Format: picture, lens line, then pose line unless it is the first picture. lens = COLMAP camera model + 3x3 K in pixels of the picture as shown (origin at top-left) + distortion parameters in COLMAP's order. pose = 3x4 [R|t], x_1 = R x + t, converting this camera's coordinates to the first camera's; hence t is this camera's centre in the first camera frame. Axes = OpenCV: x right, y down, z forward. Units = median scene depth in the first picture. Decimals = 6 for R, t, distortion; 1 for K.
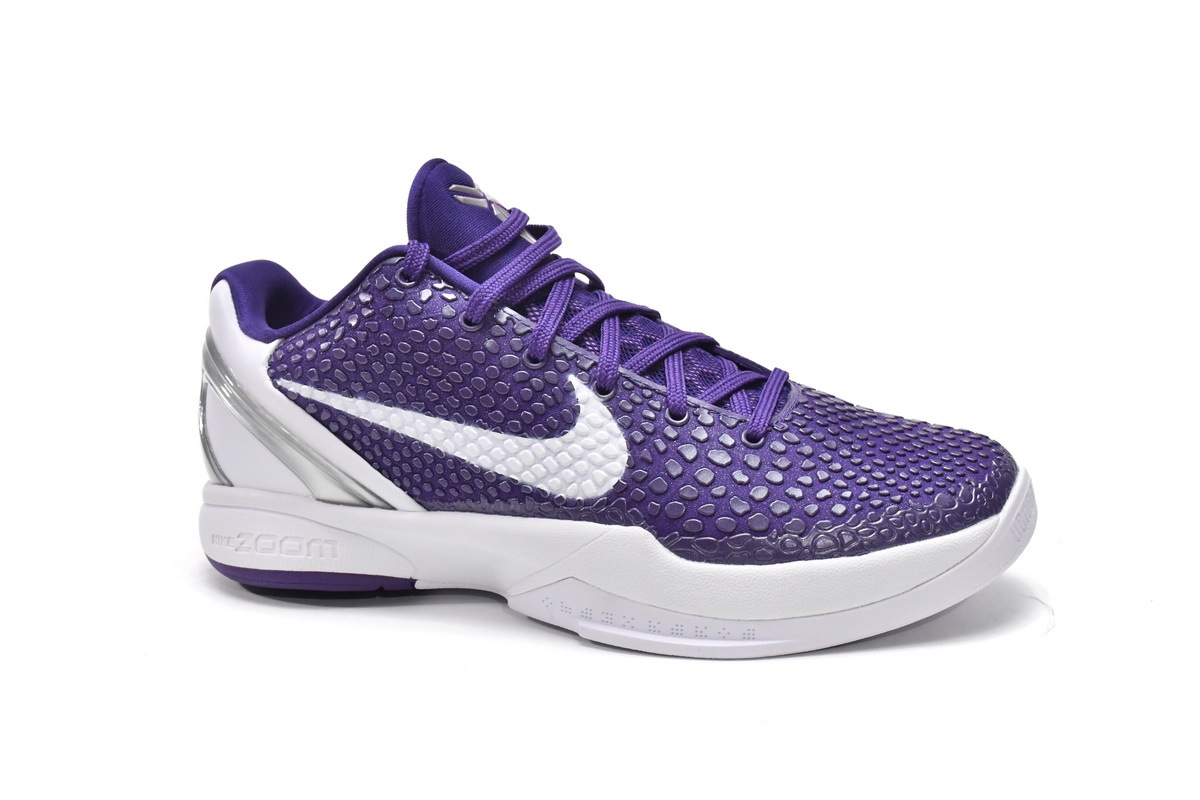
lens RADIAL K [[1377.7, 0, 600.4], [0, 1377.7, 400.0], [0, 0, 1]] dist [0.027887, 0.000000]
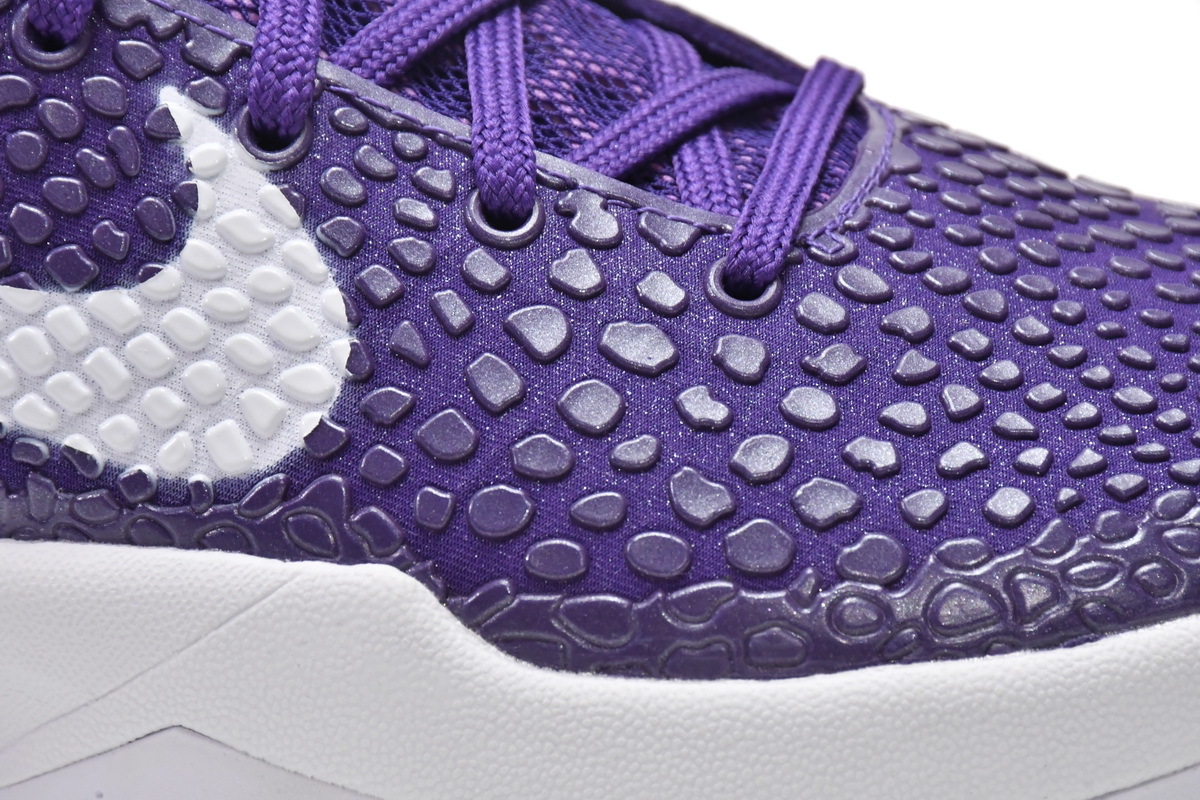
lens RADIAL K [[5294.8, 0, 596.9], [0, 5294.8, 405.2], [0, 0, 1]] dist [0.112957, 0.000000]
pose [[0.997848, -0.008455, 0.065021, -0.002790], [0.004841, 0.998445, 0.055539, -0.012432], [-0.065389, -0.055105, 0.996337, -0.214770]]
